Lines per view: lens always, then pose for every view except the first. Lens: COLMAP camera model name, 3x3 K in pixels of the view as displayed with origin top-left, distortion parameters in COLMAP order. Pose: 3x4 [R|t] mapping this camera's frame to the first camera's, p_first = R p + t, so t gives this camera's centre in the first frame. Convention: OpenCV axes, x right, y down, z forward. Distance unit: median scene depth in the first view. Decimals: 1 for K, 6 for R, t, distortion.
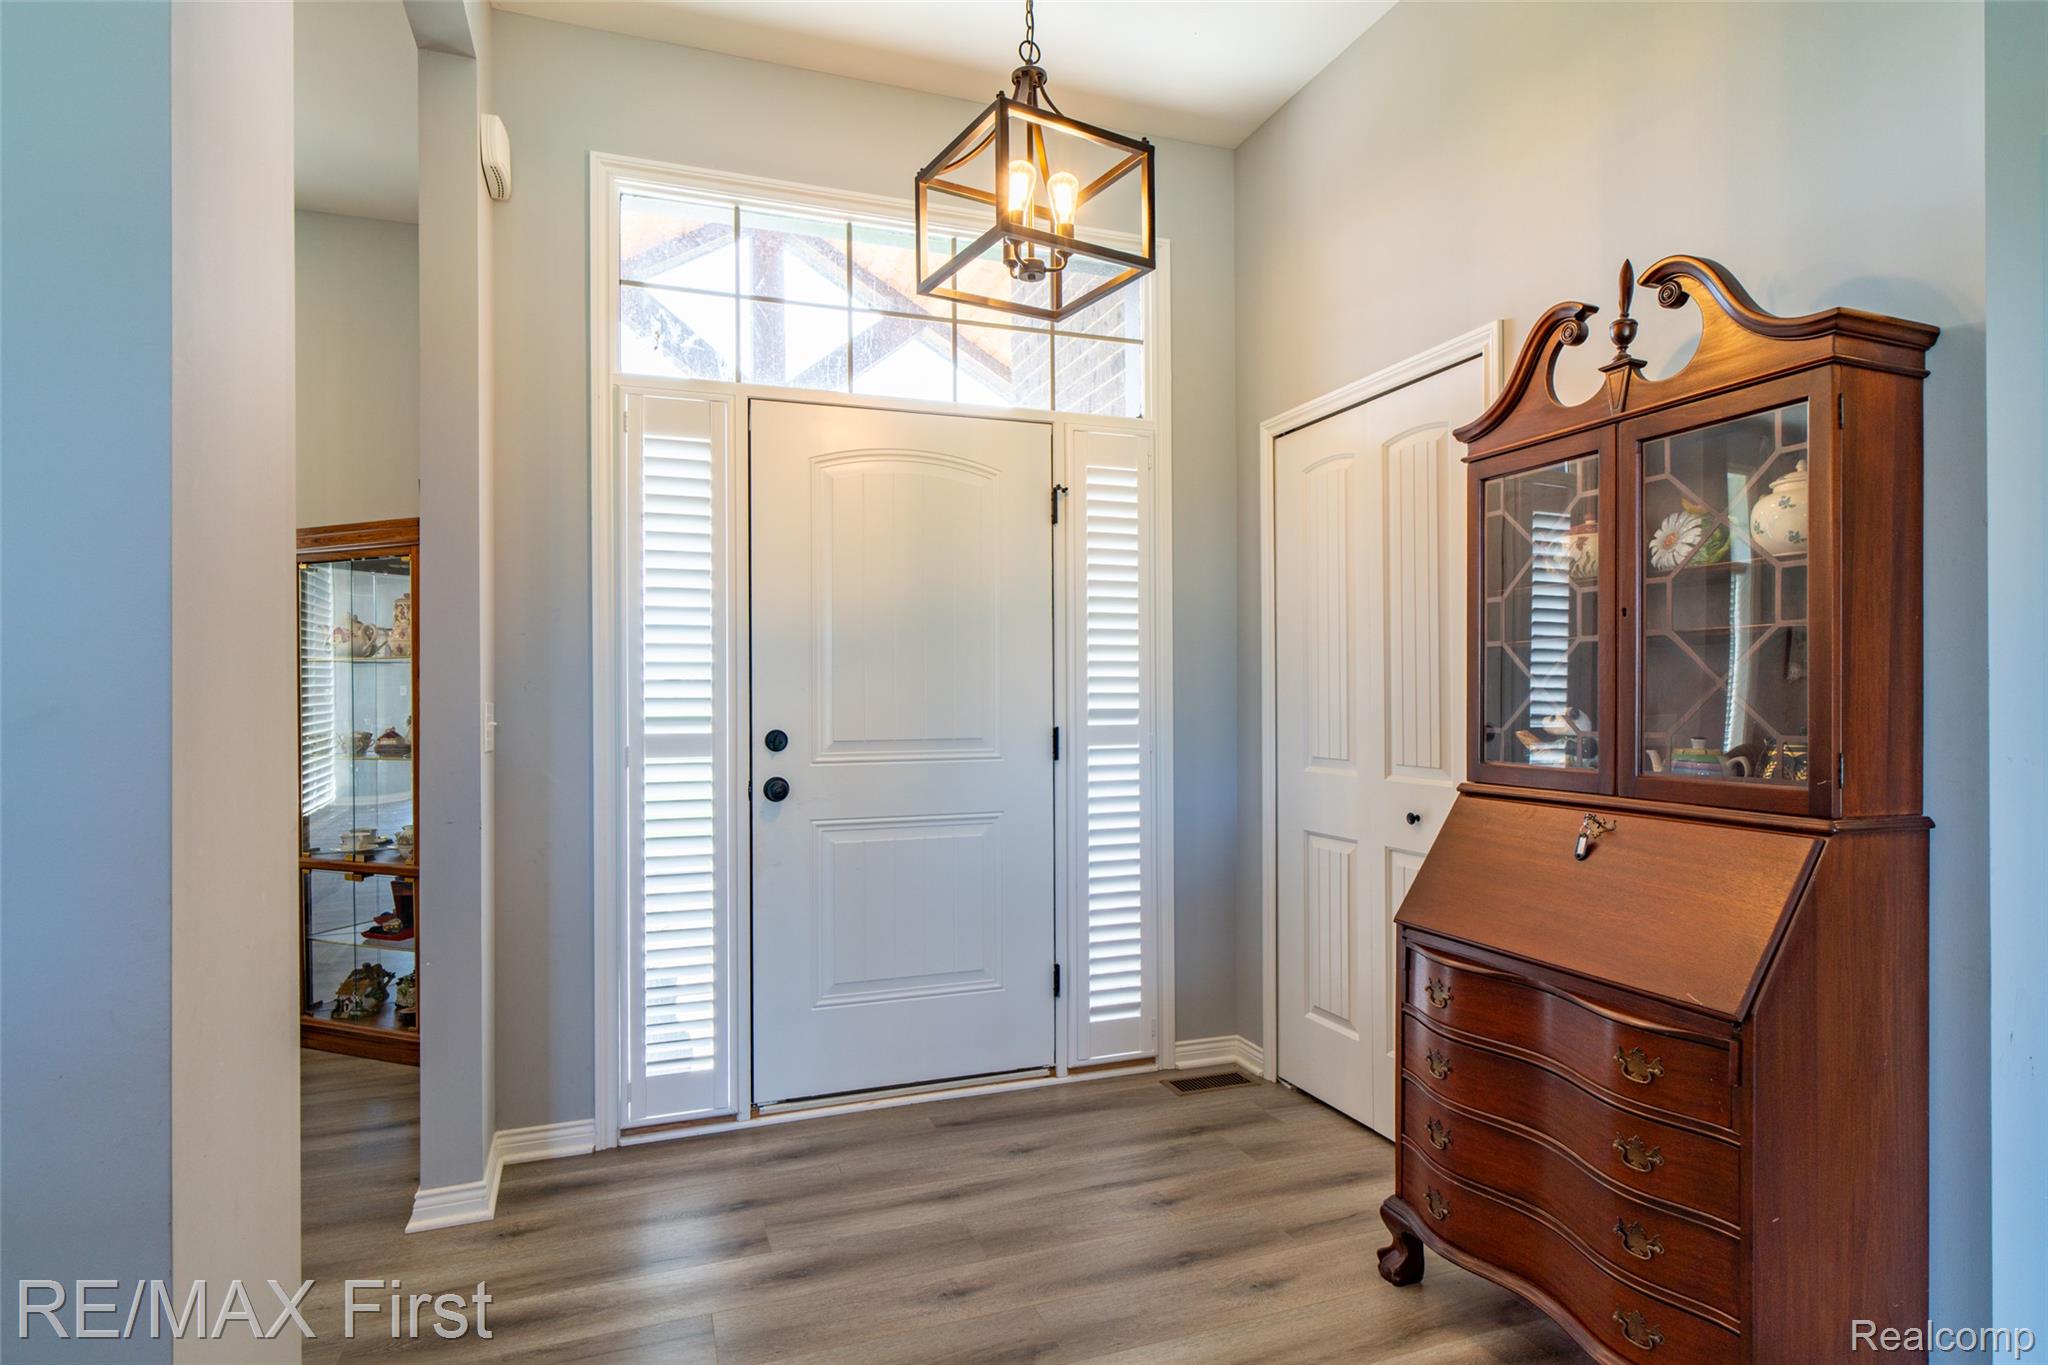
lens RADIAL K [[1043.9, 0, 1022.3], [0, 1043.9, 697.0], [0, 0, 1]] dist [-0.014579, 0.008358]
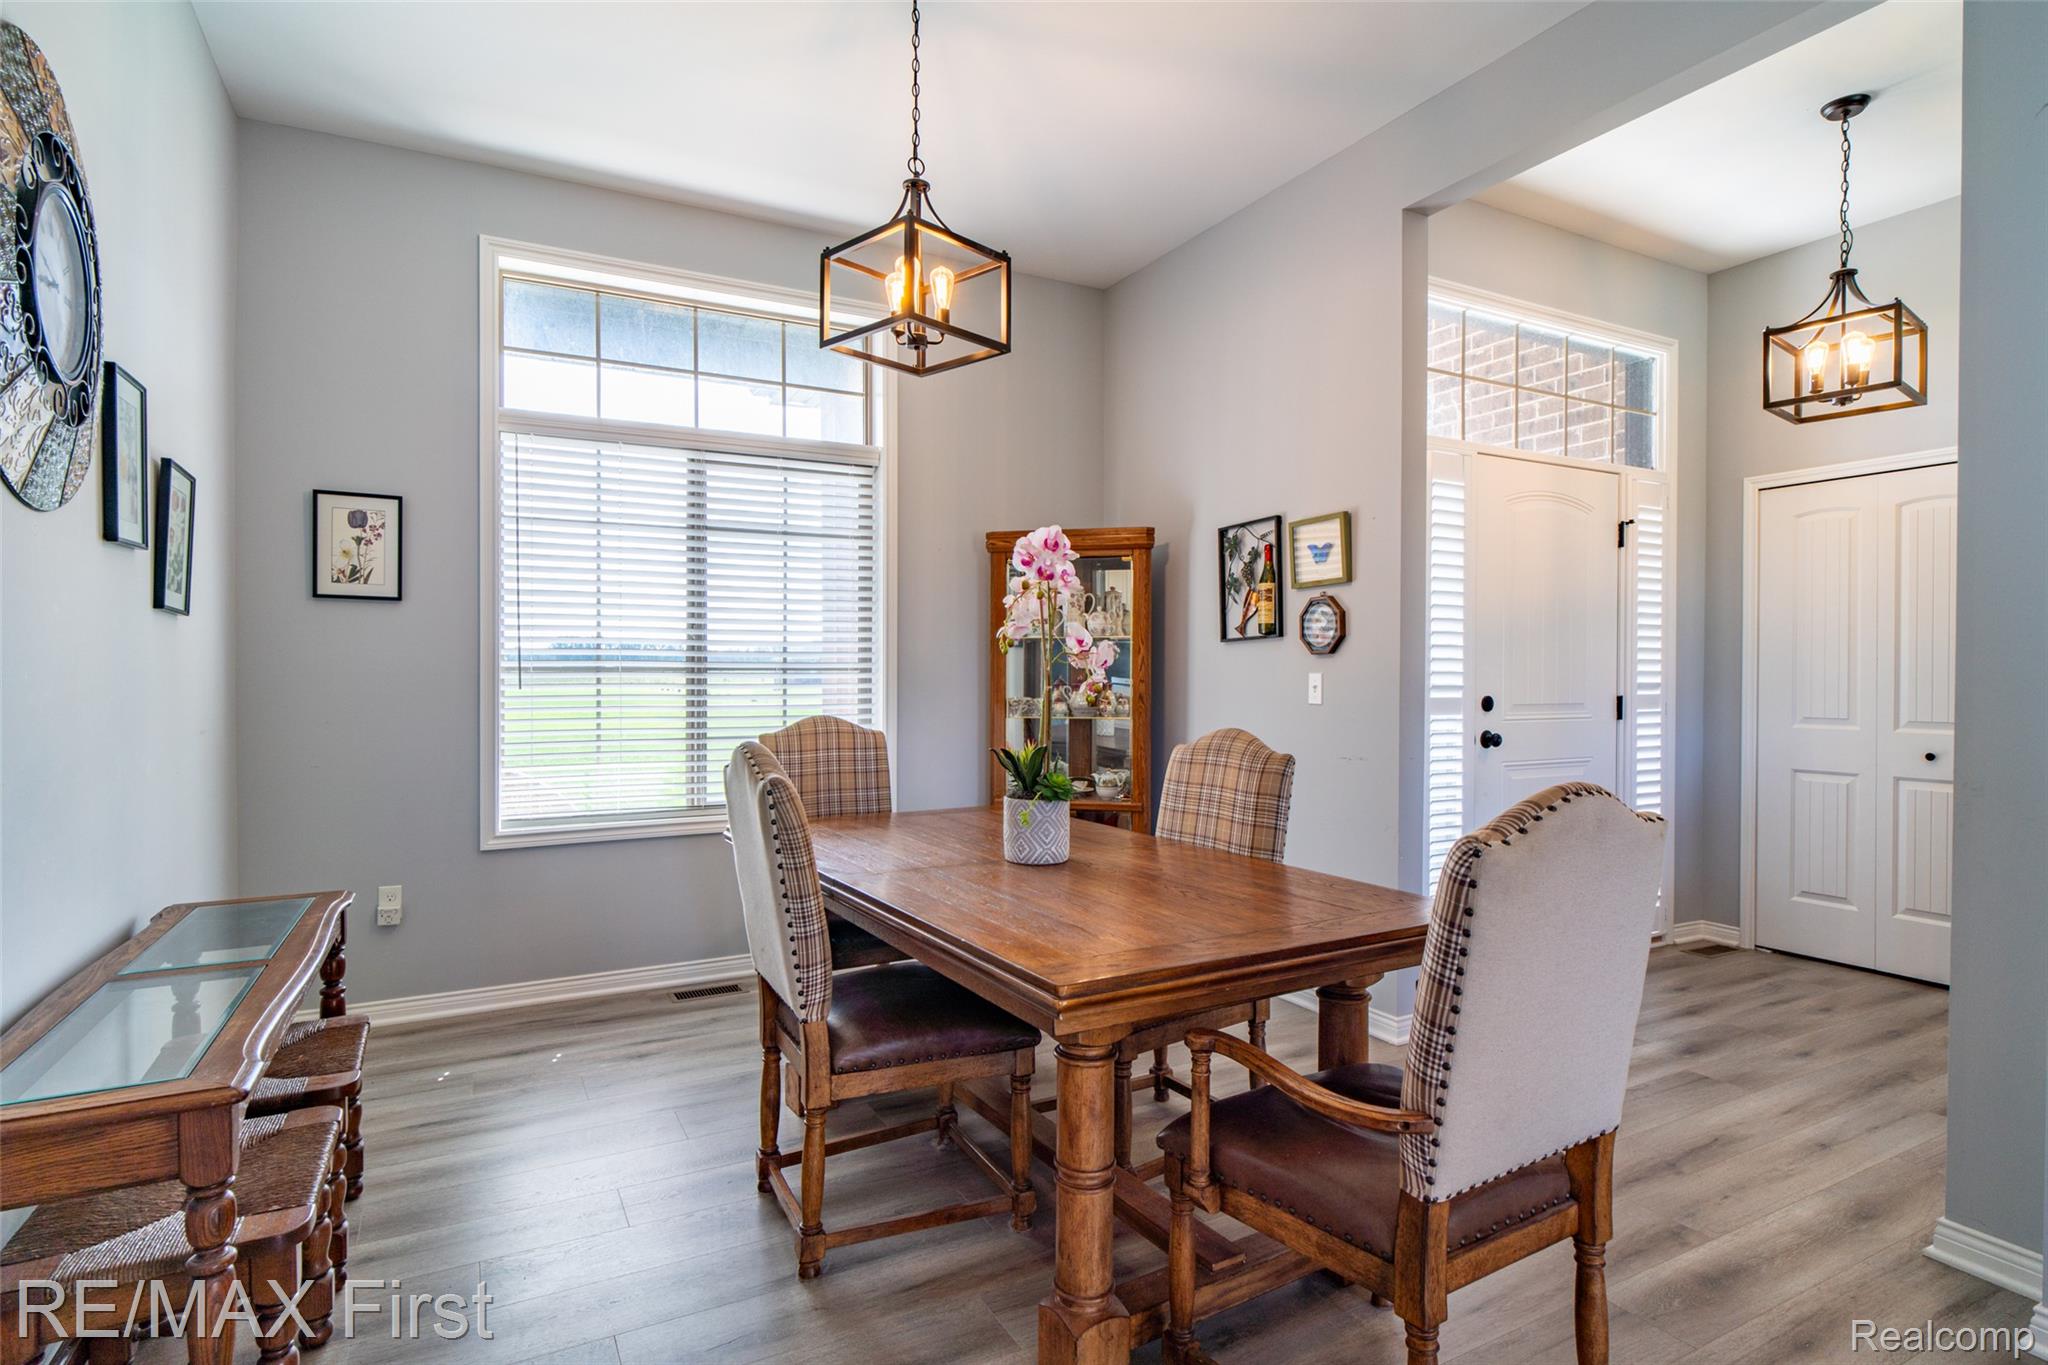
lens RADIAL K [[1043.9, 0, 1017.0], [0, 1043.9, 679.7], [0, 0, 1]] dist [-0.014579, 0.008358]
pose [[0.989943, 0.008666, 0.141202, -0.981436], [-0.009450, 0.999943, 0.004877, 0.009118], [-0.141152, -0.006163, 0.989969, -0.252283]]
